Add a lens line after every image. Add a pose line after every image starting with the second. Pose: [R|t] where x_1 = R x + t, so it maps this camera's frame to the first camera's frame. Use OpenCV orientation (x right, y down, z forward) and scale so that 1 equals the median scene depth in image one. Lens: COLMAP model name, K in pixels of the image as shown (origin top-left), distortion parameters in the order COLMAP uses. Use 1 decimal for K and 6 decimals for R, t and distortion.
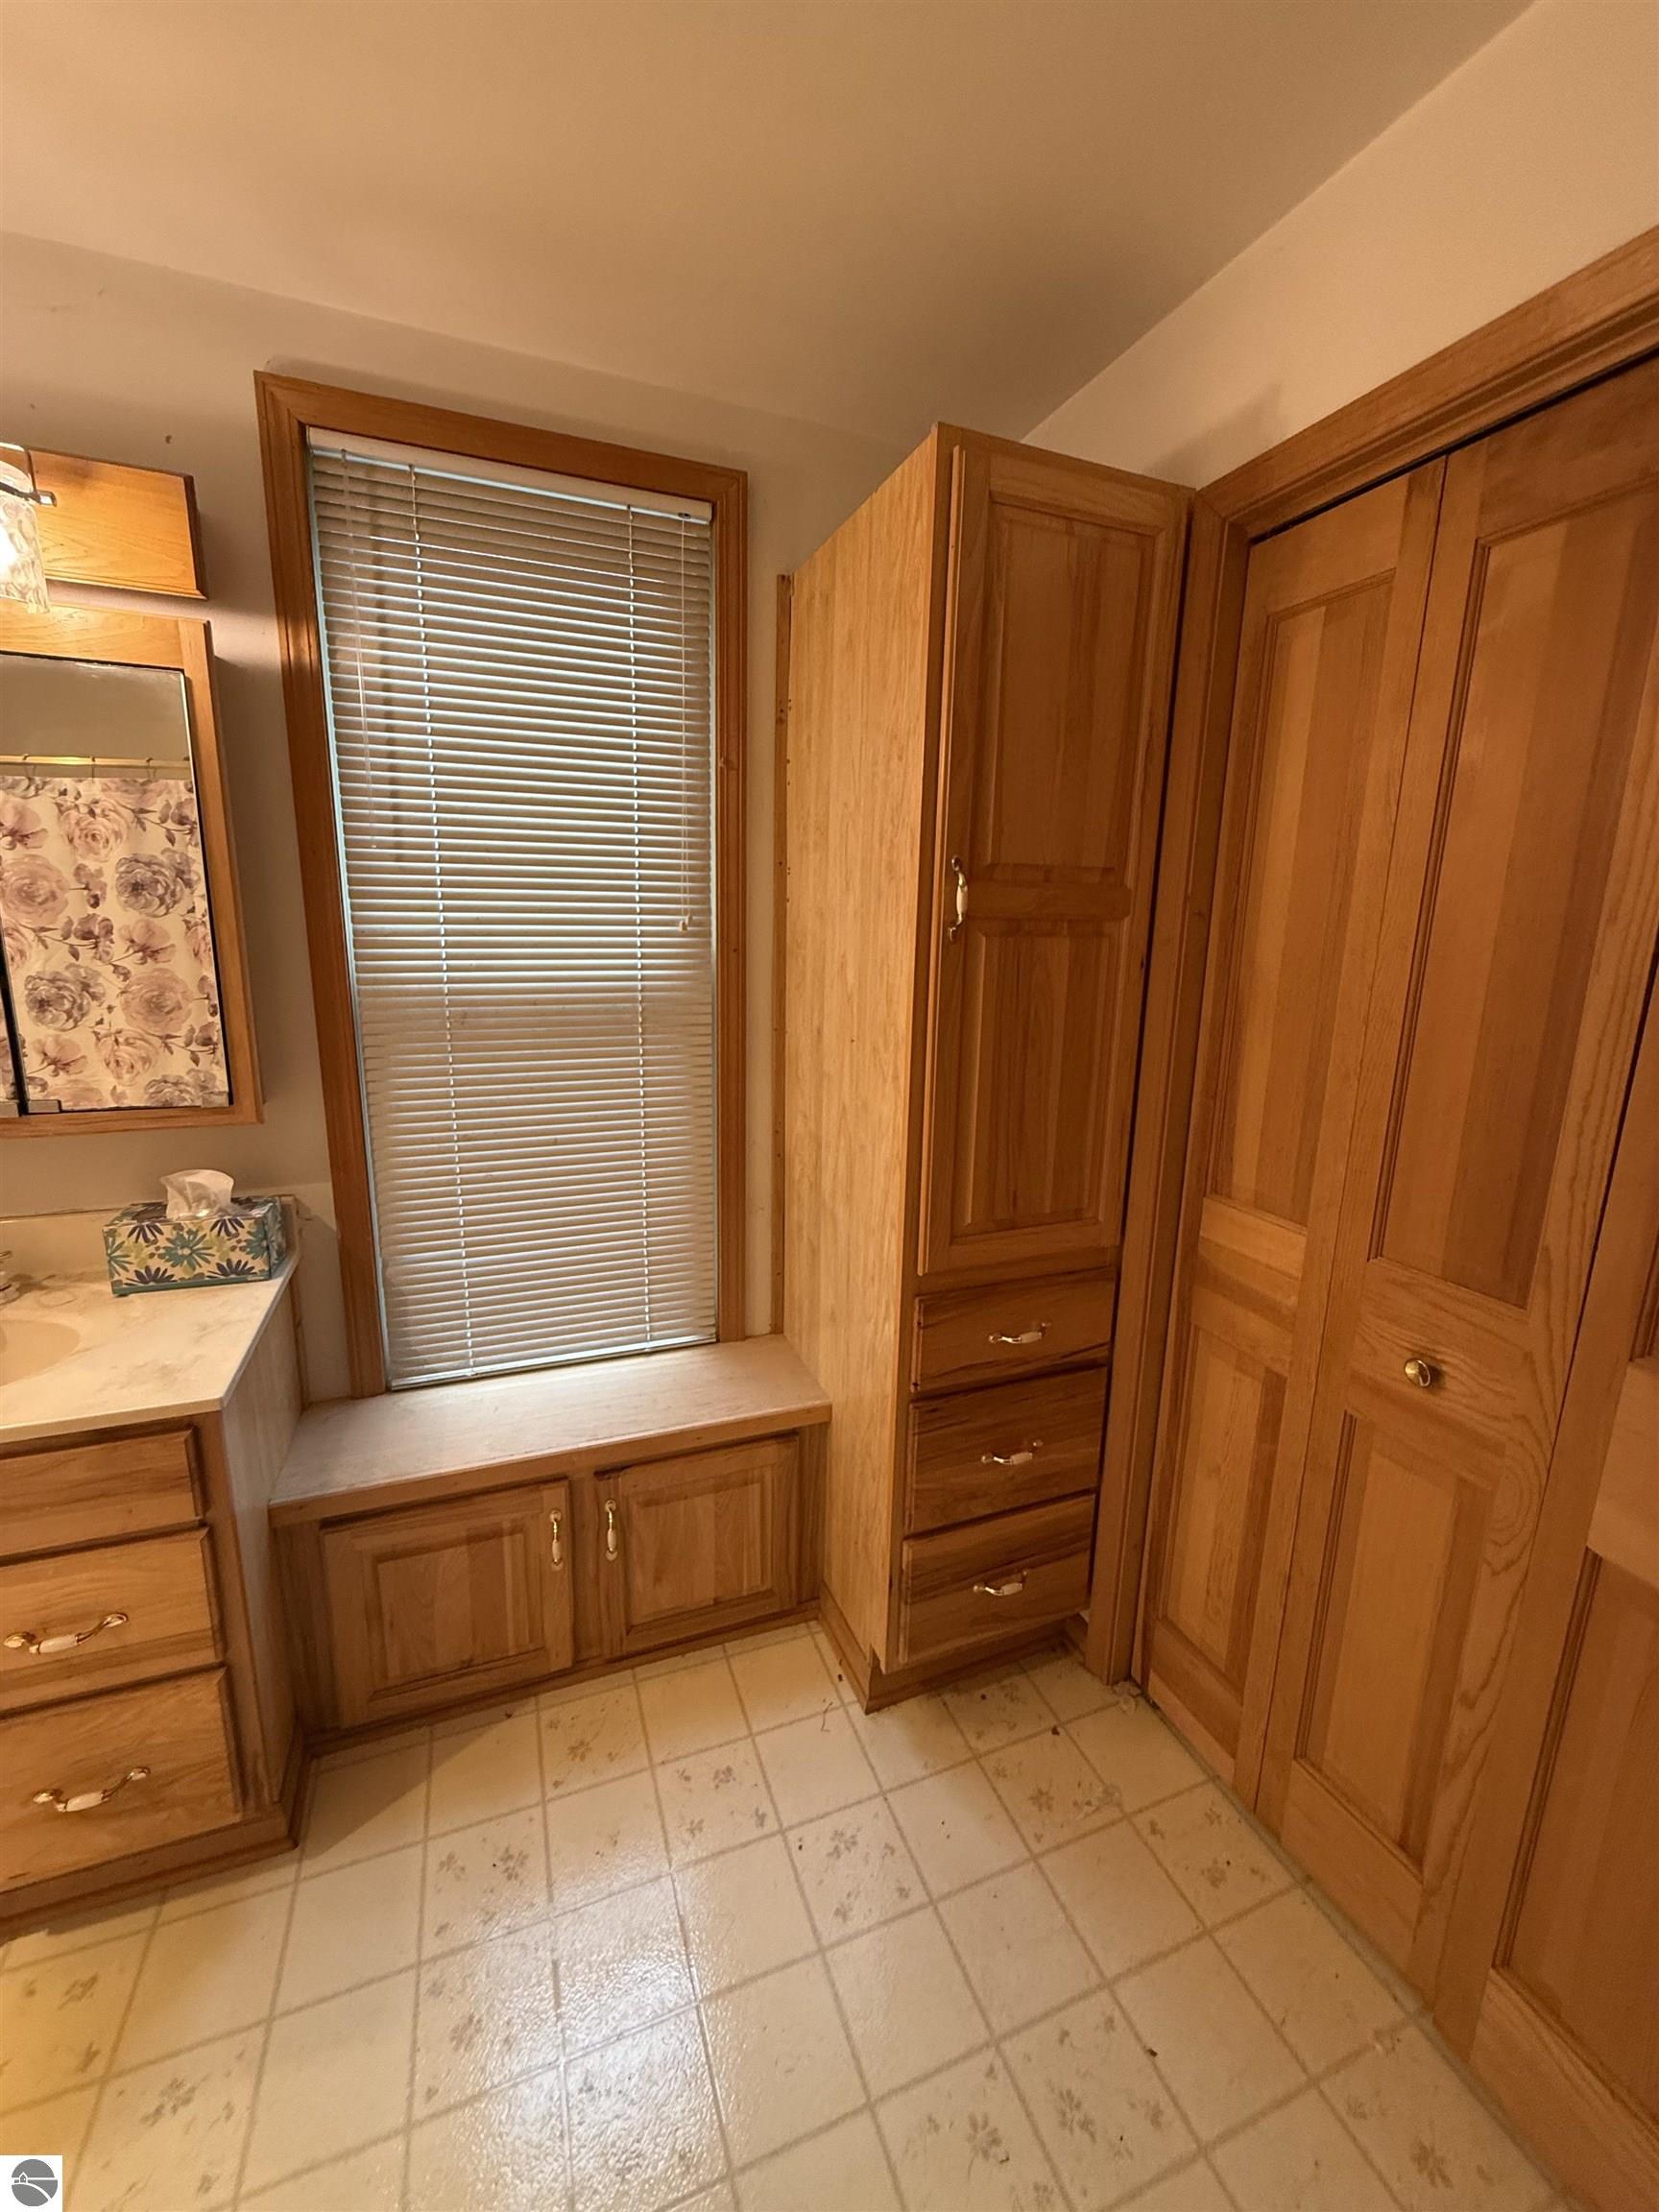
lens RADIAL K [[880.3, 0, 826.1], [0, 880.3, 1100.1], [0, 0, 1]] dist [-0.001059, 0.000007]
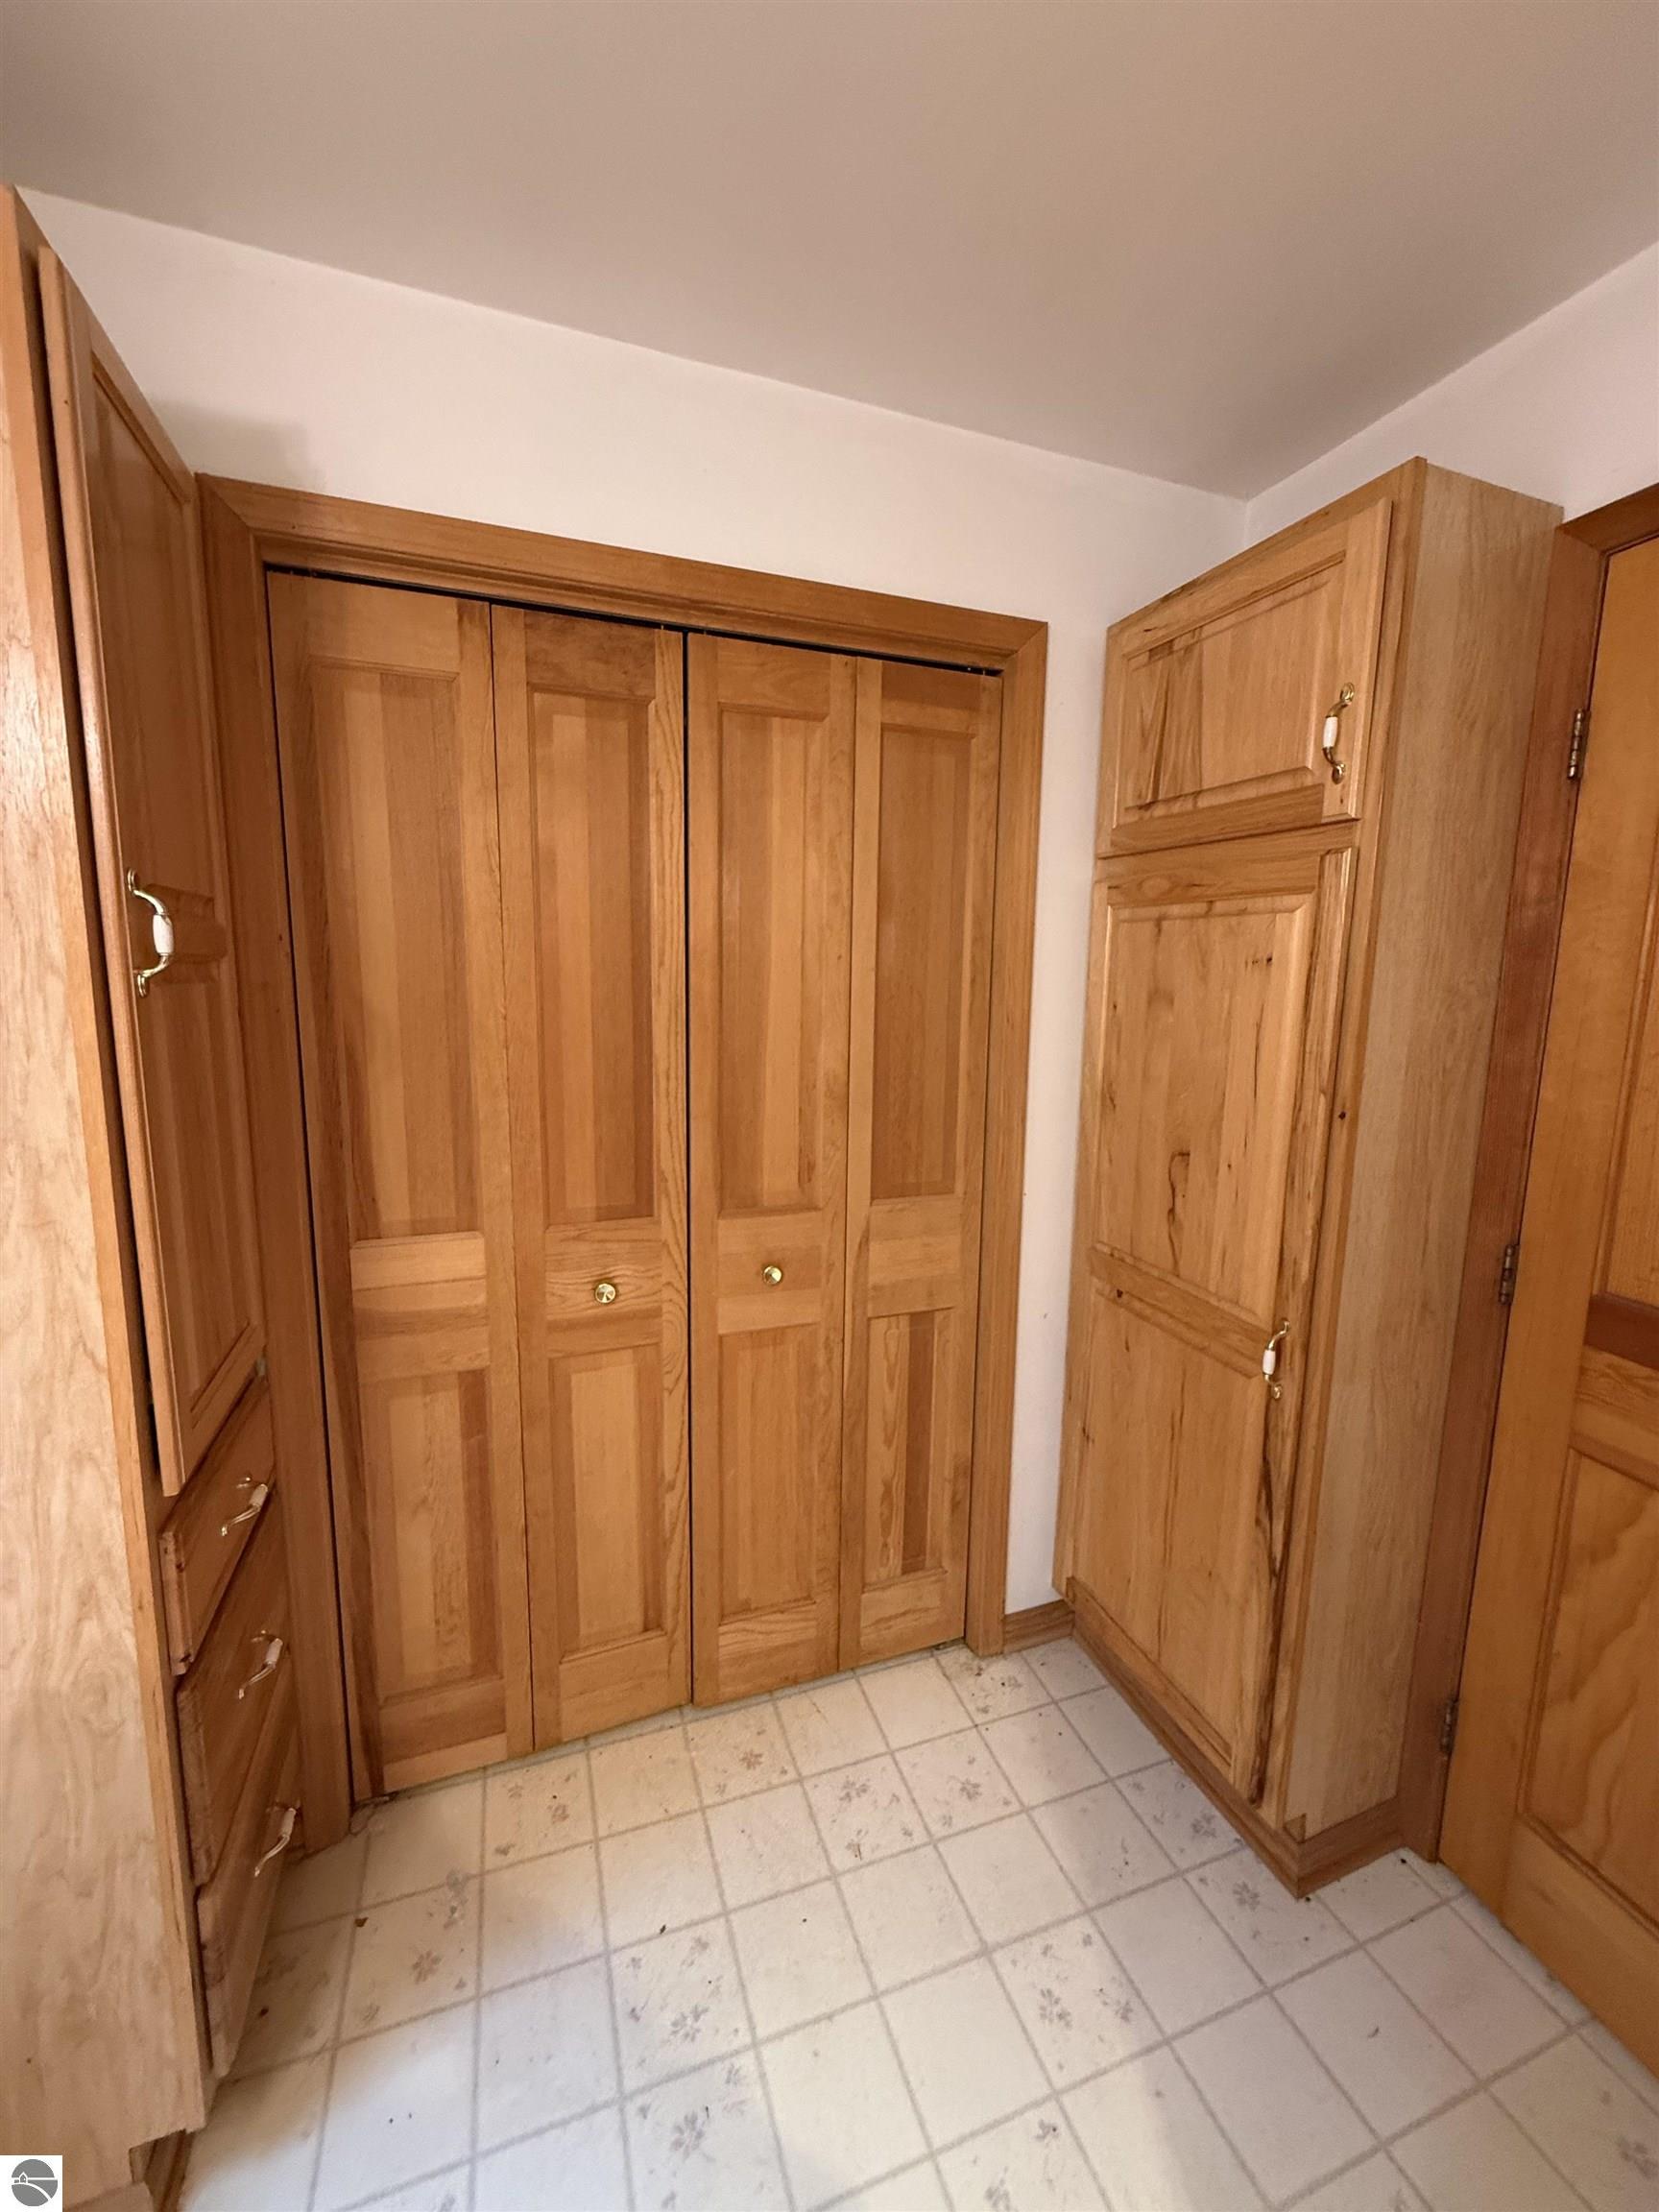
lens RADIAL K [[880.3, 0, 826.1], [0, 880.3, 1100.1], [0, 0, 1]] dist [-0.001059, 0.000007]
pose [[0.028020, -0.161470, 0.986480, -0.551892], [0.192456, 0.969275, 0.153187, -0.109543], [-0.980906, 0.185561, 0.058235, 0.478606]]
